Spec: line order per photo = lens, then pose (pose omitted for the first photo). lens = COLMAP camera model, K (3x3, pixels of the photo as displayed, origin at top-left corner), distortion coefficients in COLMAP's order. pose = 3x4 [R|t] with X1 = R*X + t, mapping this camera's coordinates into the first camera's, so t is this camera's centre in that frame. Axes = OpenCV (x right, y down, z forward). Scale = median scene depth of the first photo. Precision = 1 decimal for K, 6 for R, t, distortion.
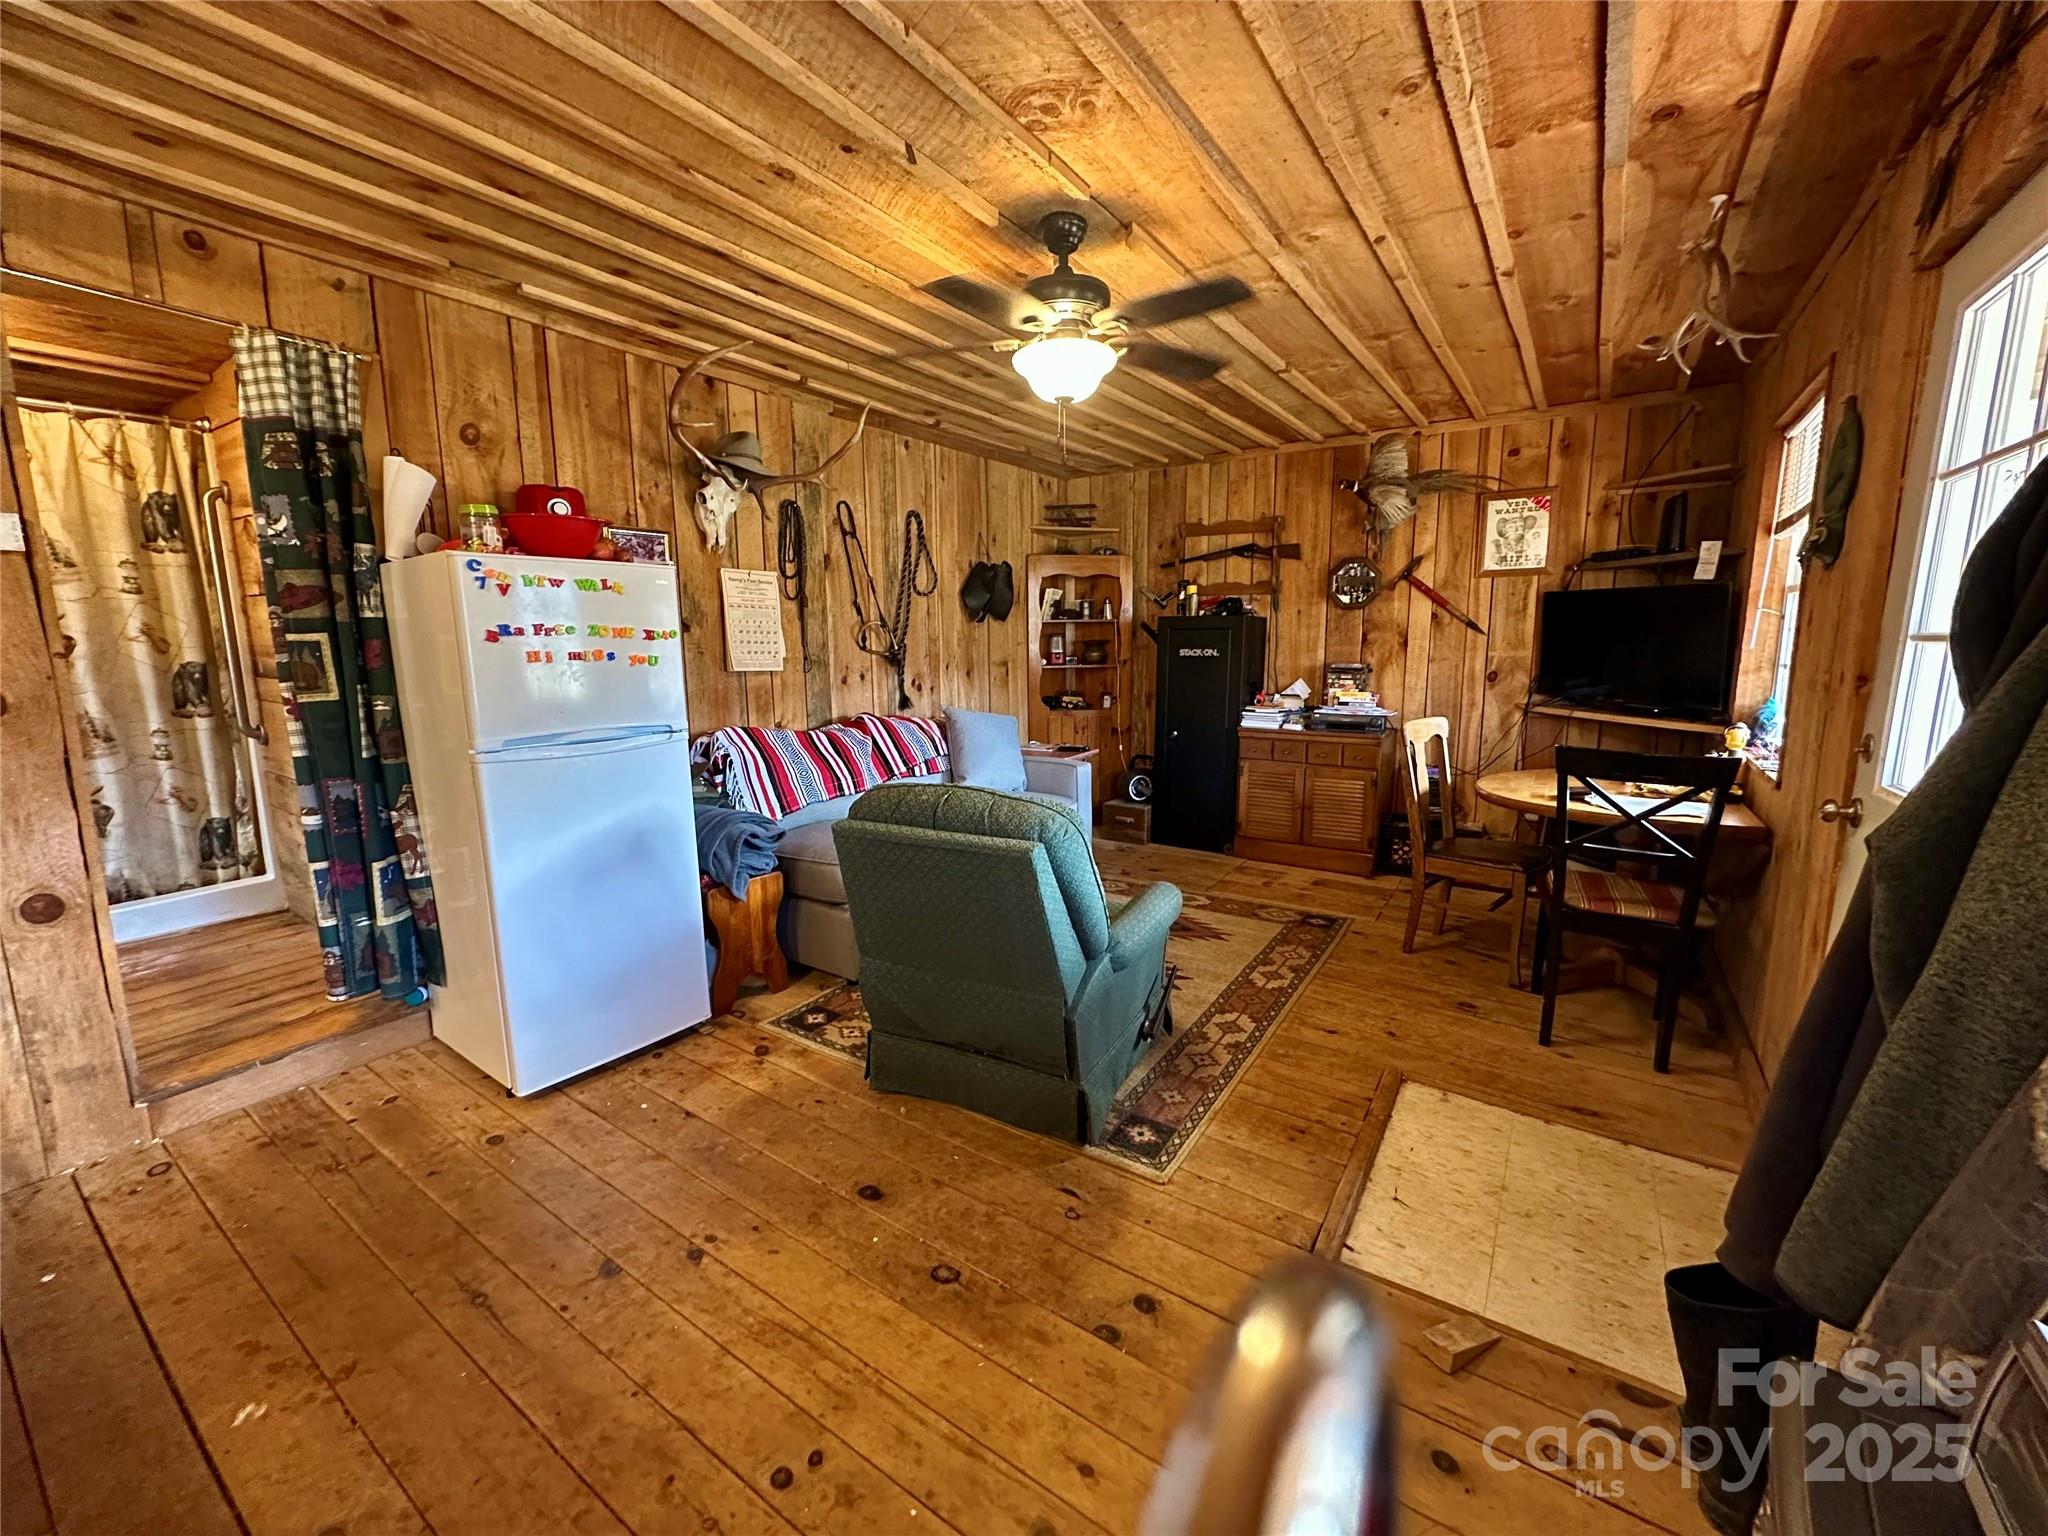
lens RADIAL K [[809.7, 0, 1010.7], [0, 809.7, 770.0], [0, 0, 1]] dist [0.002080, -0.001296]
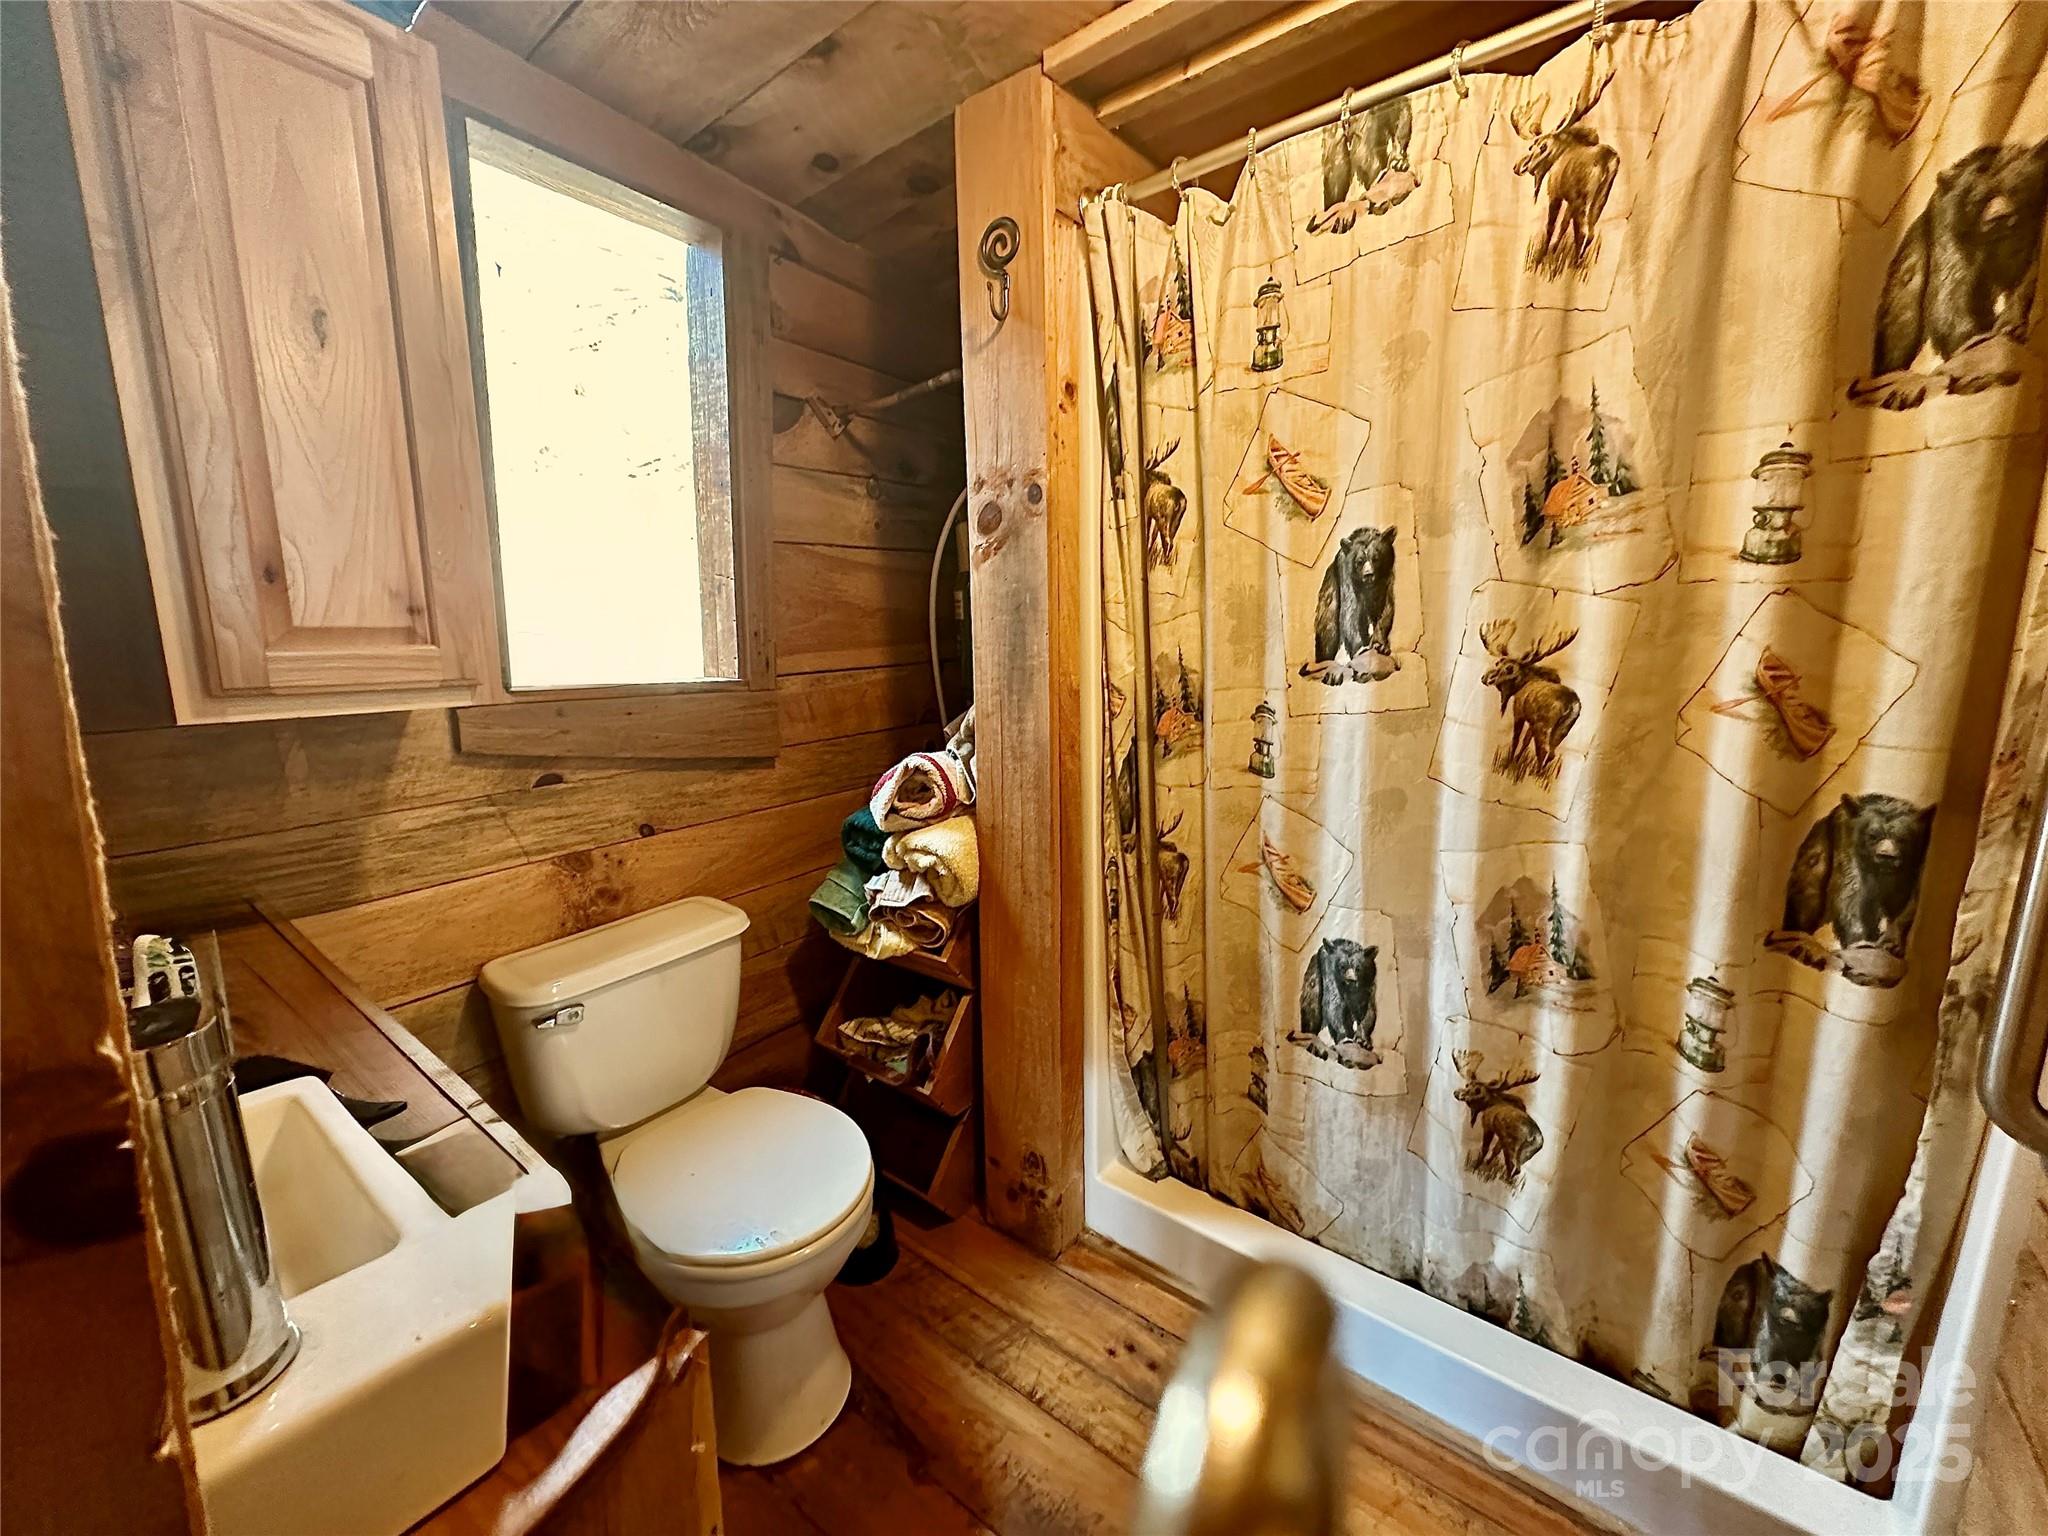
lens RADIAL K [[809.7, 0, 1024.4], [0, 809.7, 769.4], [0, 0, 1]] dist [0.002080, -0.001296]
pose [[-0.040783, 0.181563, -0.982533, -0.739002], [-0.158689, 0.969693, 0.185777, -0.150408], [0.986486, 0.163494, -0.010735, 0.721128]]
